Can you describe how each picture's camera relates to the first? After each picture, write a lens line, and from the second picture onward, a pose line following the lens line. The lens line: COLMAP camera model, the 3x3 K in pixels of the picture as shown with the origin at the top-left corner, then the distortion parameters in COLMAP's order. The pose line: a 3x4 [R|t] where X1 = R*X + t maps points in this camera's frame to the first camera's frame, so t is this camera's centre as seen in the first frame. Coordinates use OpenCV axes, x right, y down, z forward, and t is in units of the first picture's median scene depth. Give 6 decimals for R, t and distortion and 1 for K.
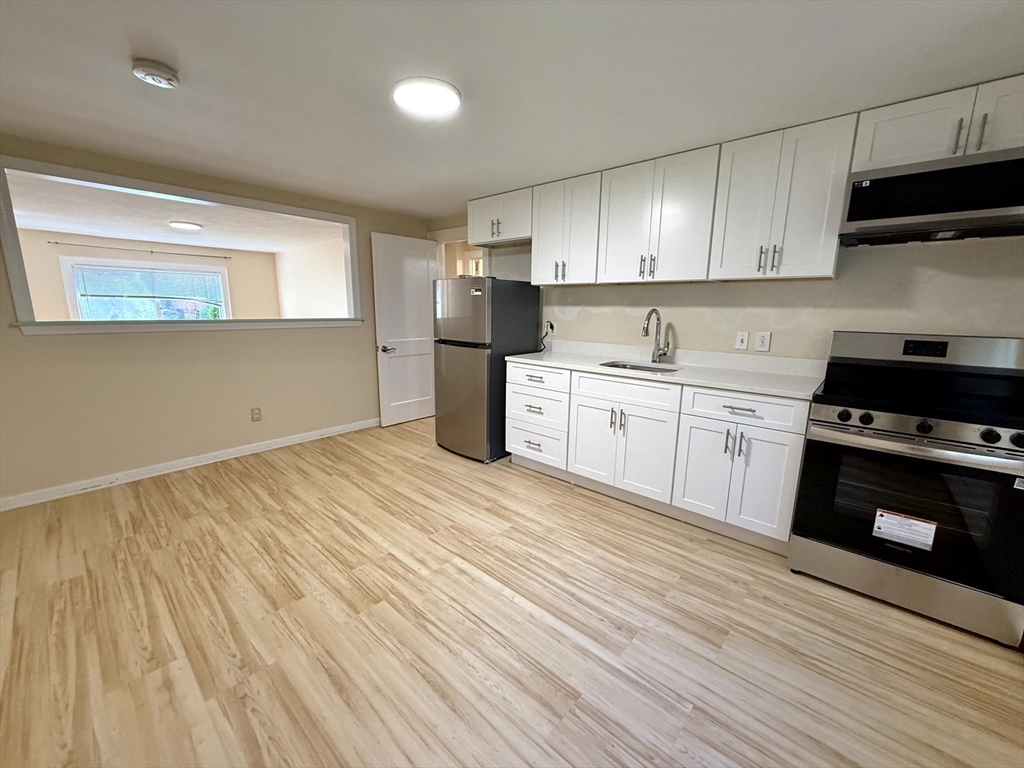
lens RADIAL K [[408.9, 0, 512.6], [0, 408.9, 383.0], [0, 0, 1]] dist [0.002299, -0.000243]
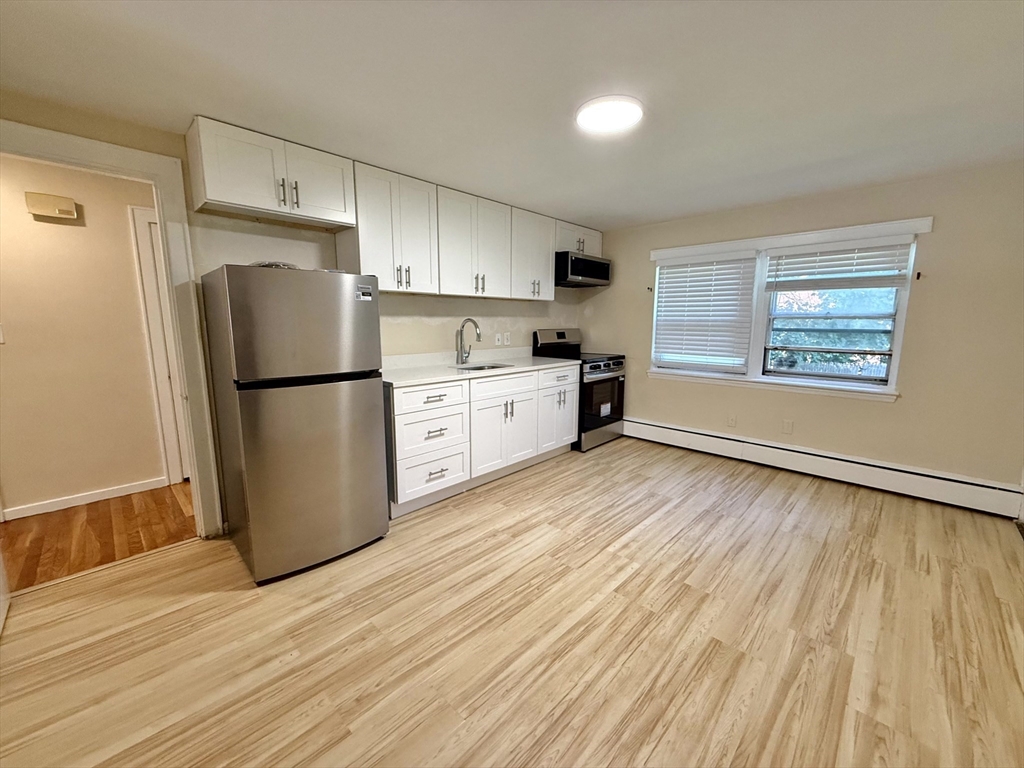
lens RADIAL K [[408.9, 0, 510.6], [0, 408.9, 382.7], [0, 0, 1]] dist [0.002299, -0.000243]
pose [[0.044242, -0.165113, 0.985282, -0.996593], [0.180612, 0.971318, 0.154663, -0.188153], [-0.982559, 0.171111, 0.072795, 0.956980]]
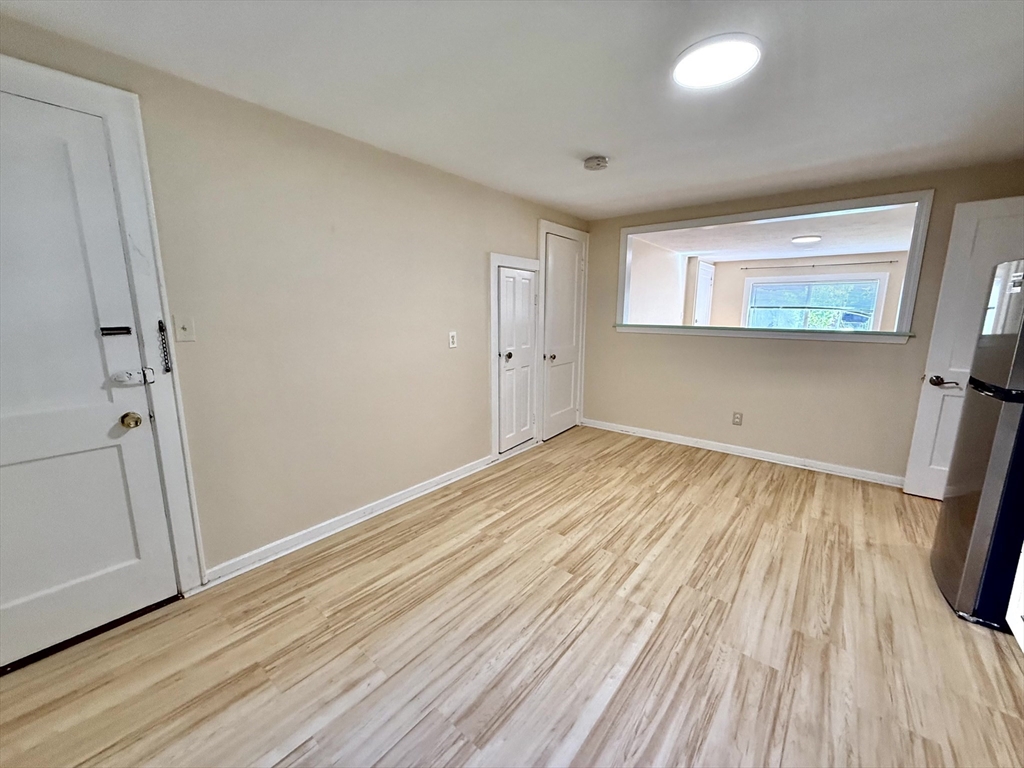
lens RADIAL K [[408.9, 0, 512.8], [0, 408.9, 387.5], [0, 0, 1]] dist [0.002299, -0.000243]
pose [[0.052488, 0.173532, -0.983428, 0.512491], [-0.188428, 0.968817, 0.160897, -0.086458], [0.980683, 0.176861, 0.083550, 0.484076]]
